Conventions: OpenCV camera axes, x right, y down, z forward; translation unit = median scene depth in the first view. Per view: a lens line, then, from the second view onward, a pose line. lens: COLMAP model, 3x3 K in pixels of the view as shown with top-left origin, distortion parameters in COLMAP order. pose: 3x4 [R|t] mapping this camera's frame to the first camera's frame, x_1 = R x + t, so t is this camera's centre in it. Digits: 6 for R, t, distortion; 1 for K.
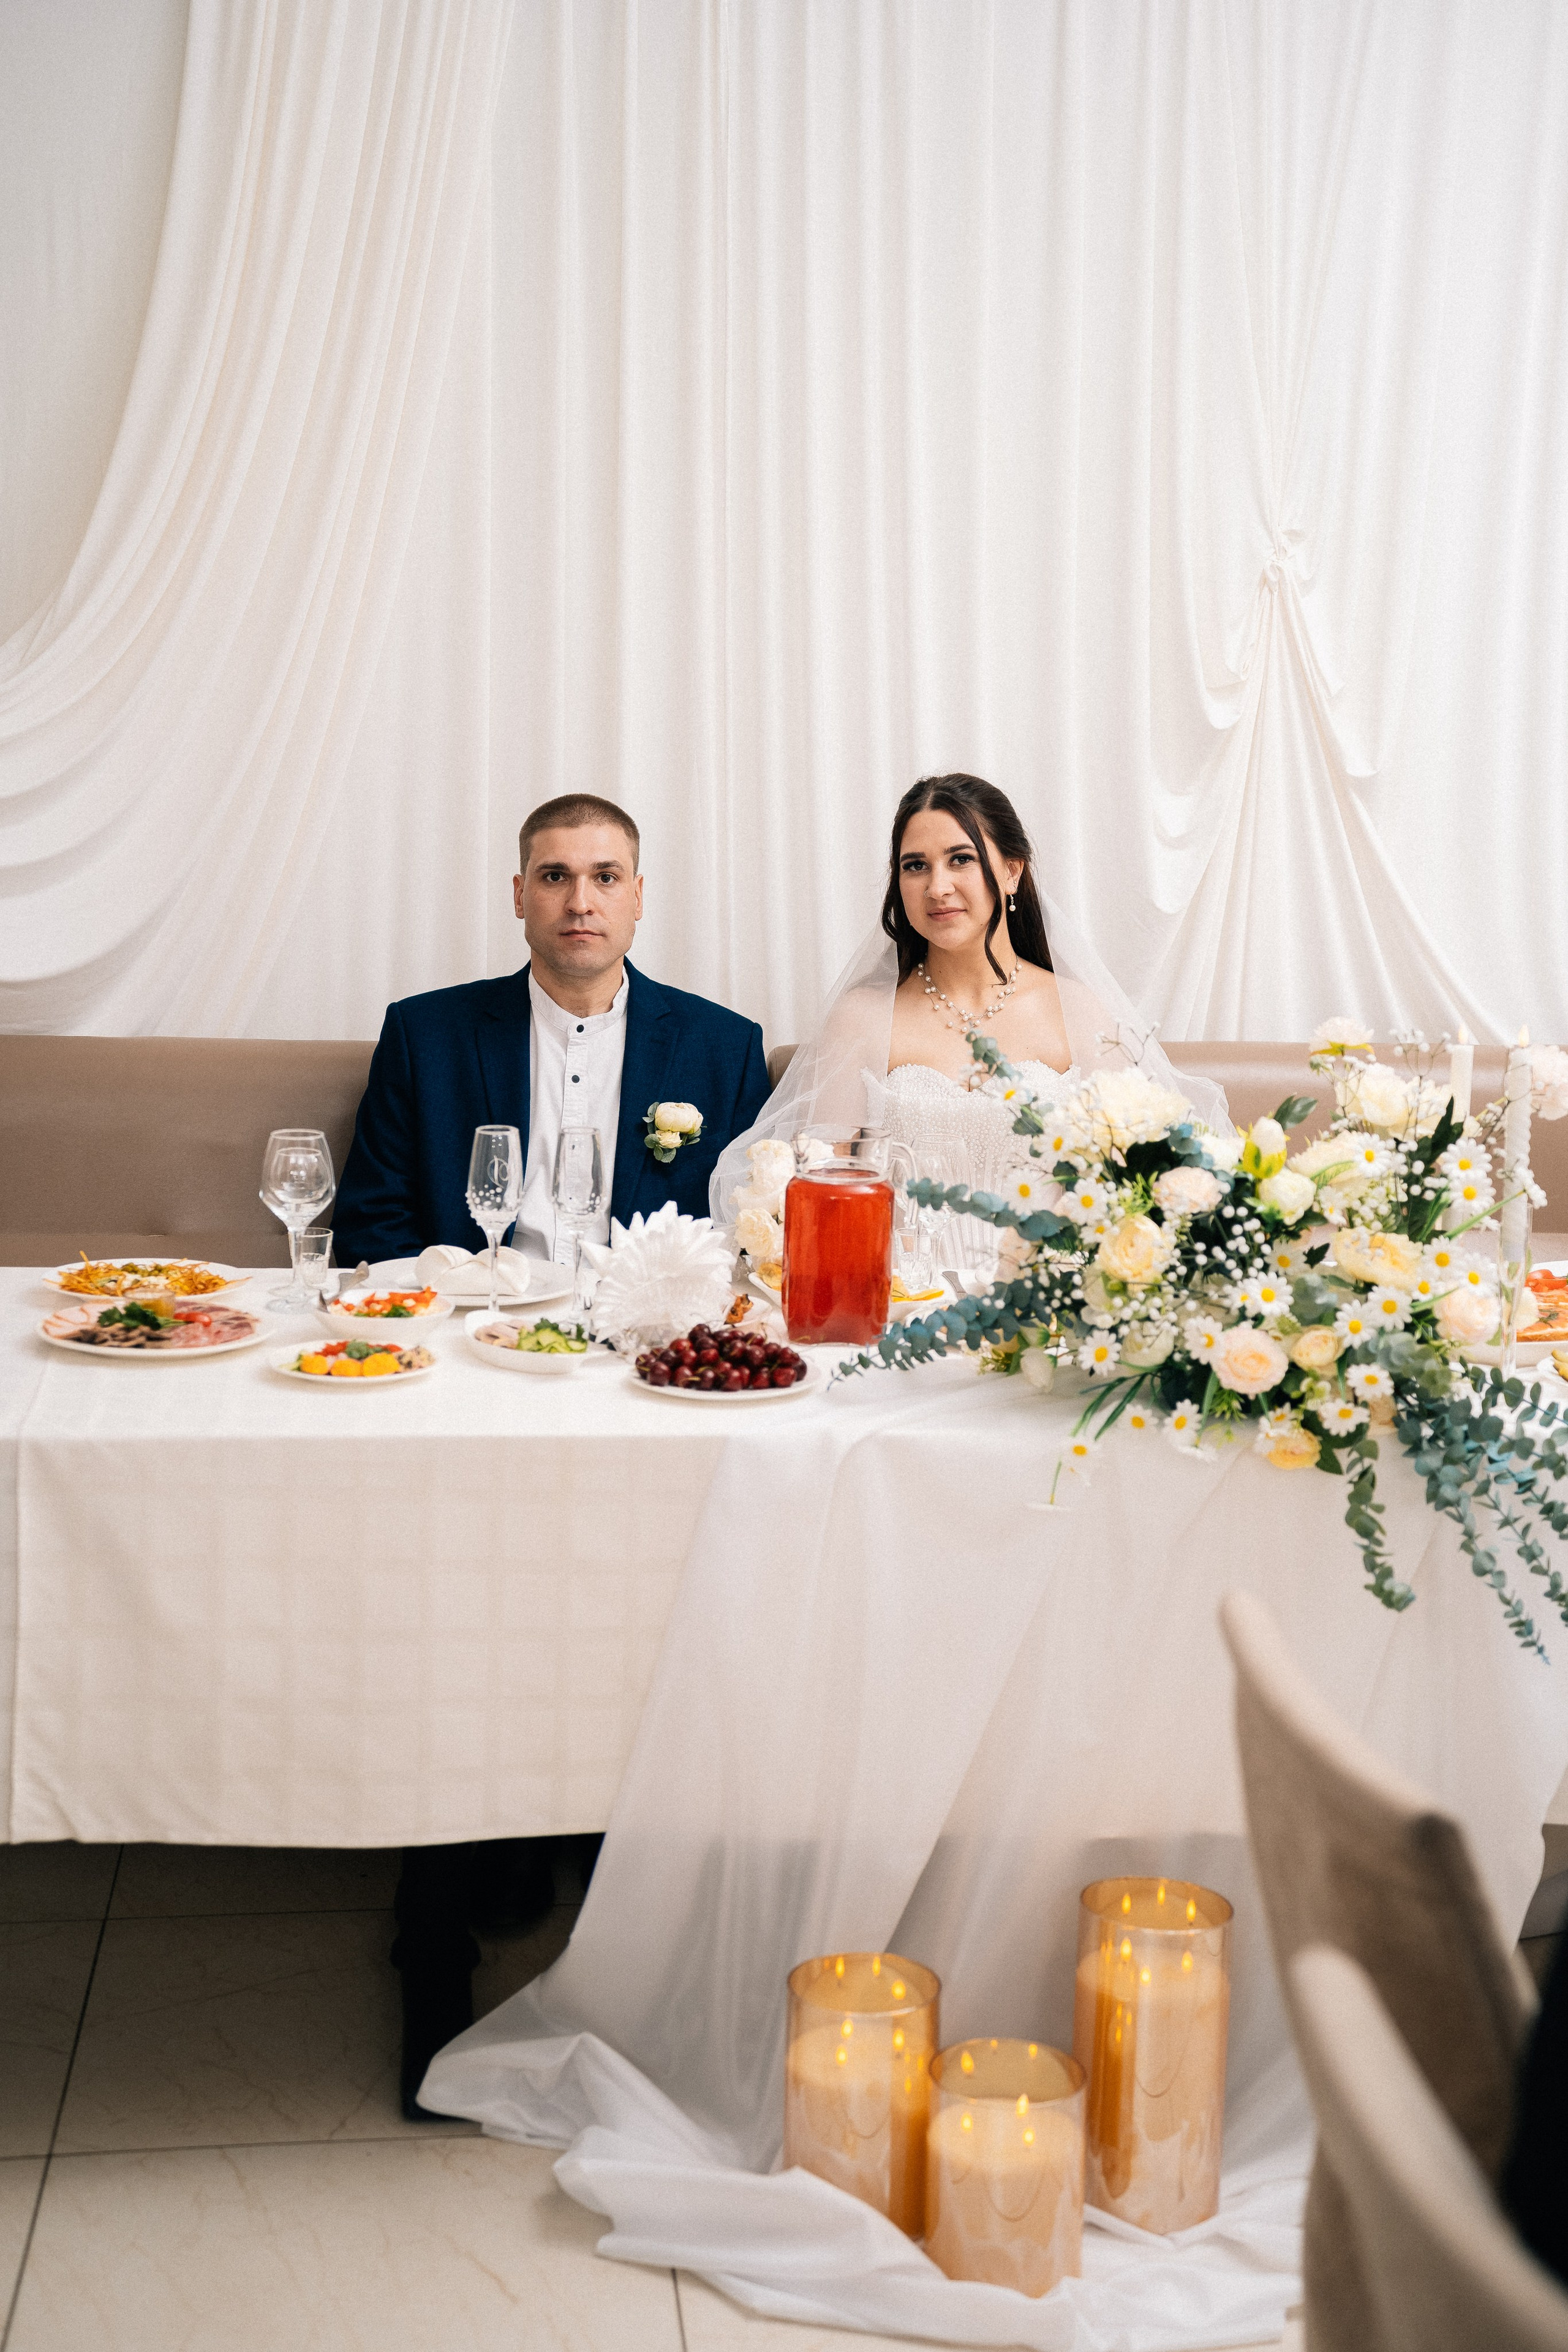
lens RADIAL K [[3530.3, 0, 784.0], [0, 3530.3, 1176.0], [0, 0, 1]] dist [0.329782, 0.052387]
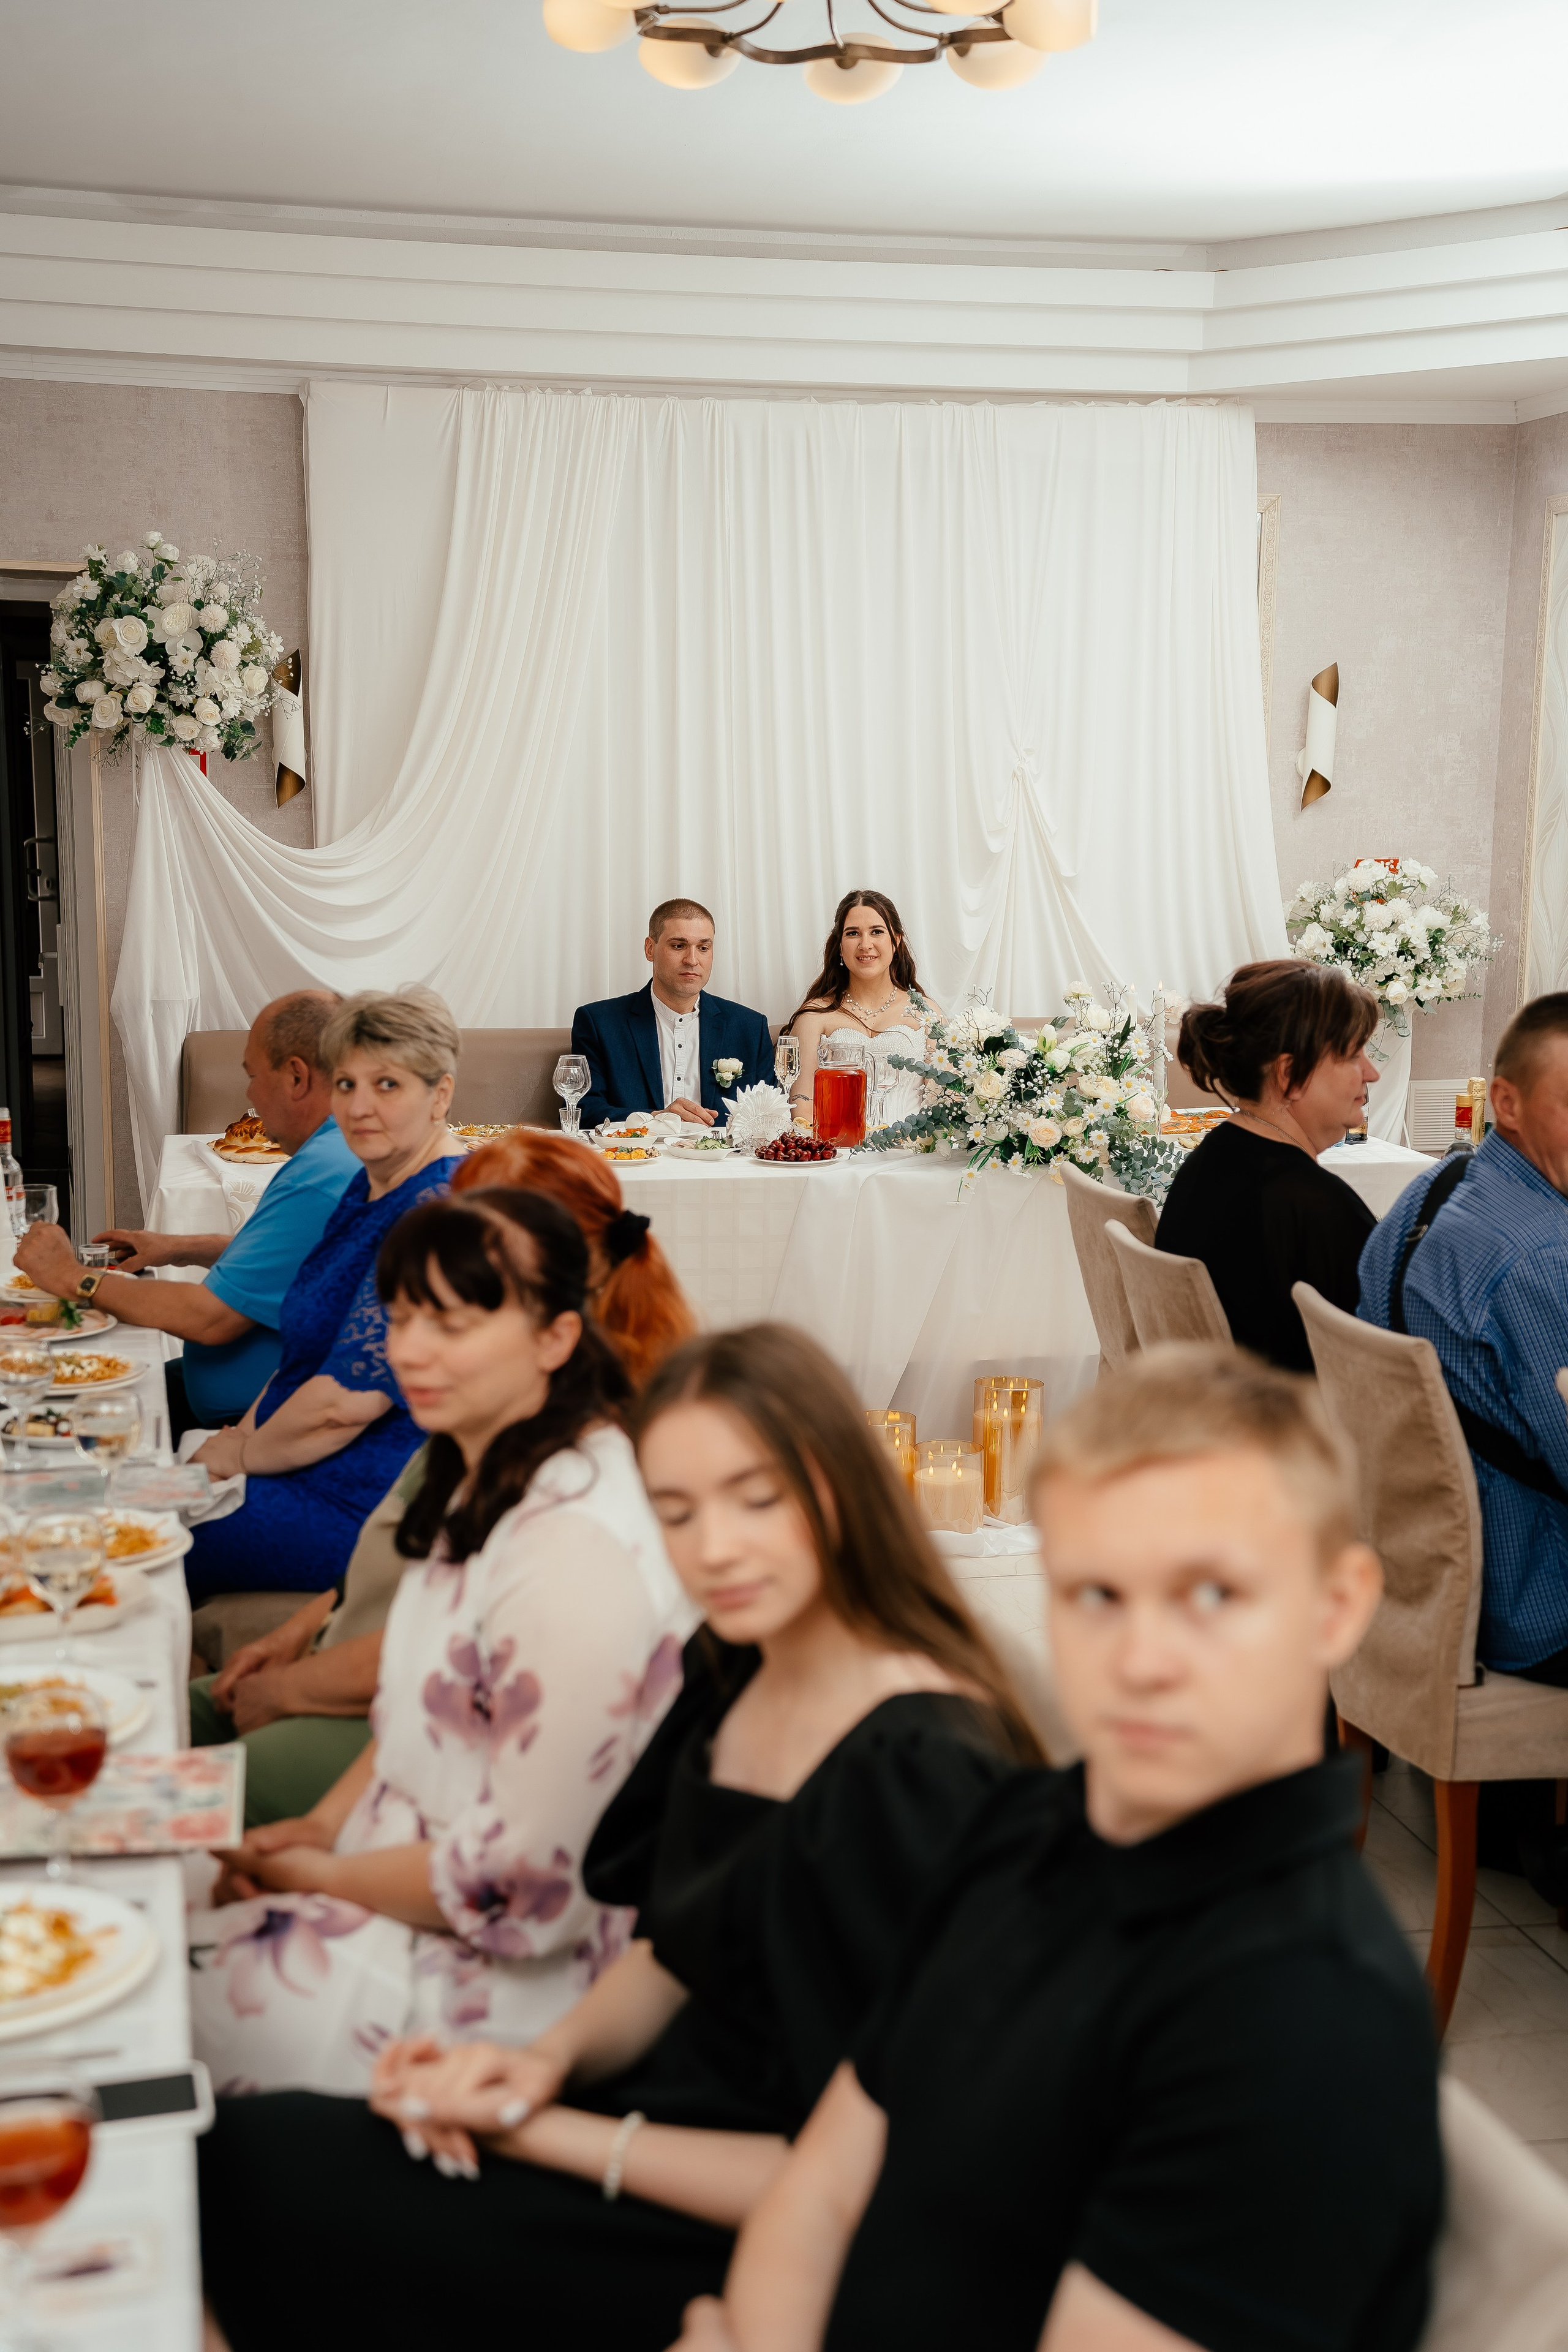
lens RADIAL K [[2956.2, 0, 784.0], [0, 2956.2, 1176.0], [0, 0, 1]] dist [0.268095, 0.002448]
pose [[0.996116, -0.032549, 0.081816, -0.173452], [0.034650, 0.999102, -0.024386, 0.113009], [-0.080949, 0.027127, 0.996349, -0.780250]]
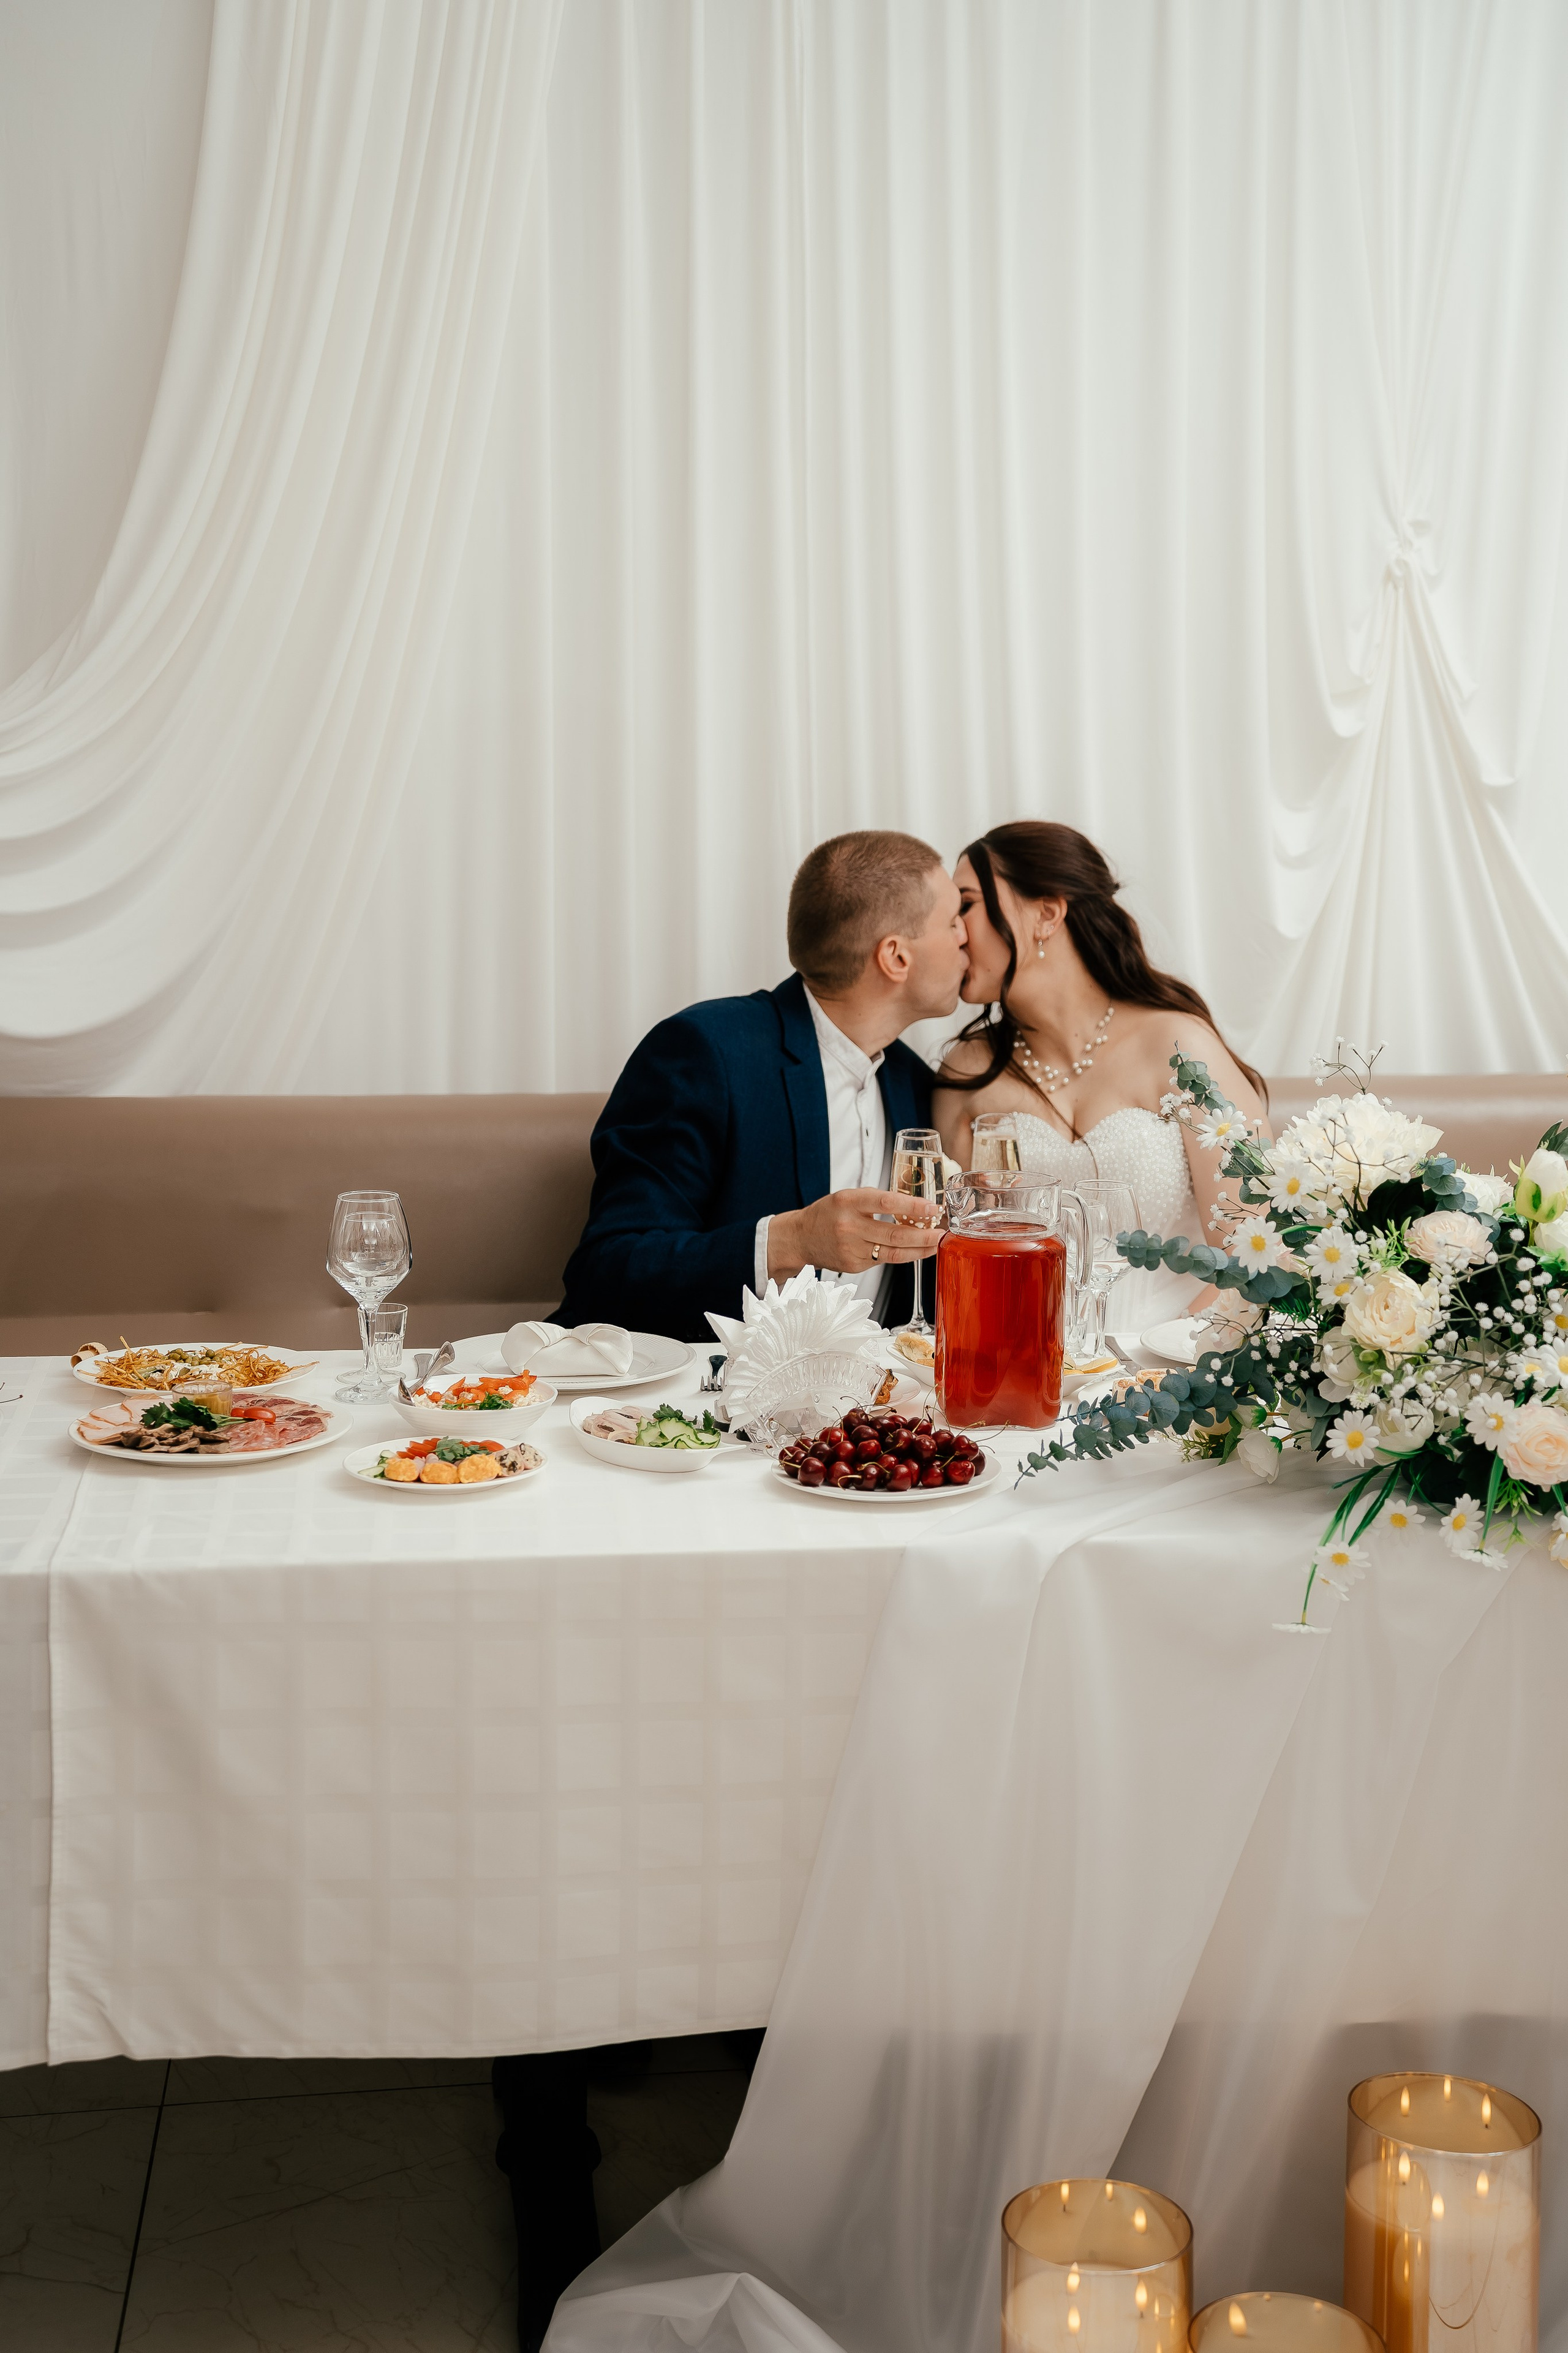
lens RADIAL K [[3149.5, 0, 784.0], [0, 3149.5, 1176.5], [0, 0, 1]] dist [0.239553, 0.045055]
pose [[0.999670, -0.022196, 0.012929, -0.050209], [0.022417, 0.999600, -0.017236, -0.001160], [-0.012542, 0.017520, 0.999768, 0.251818]]
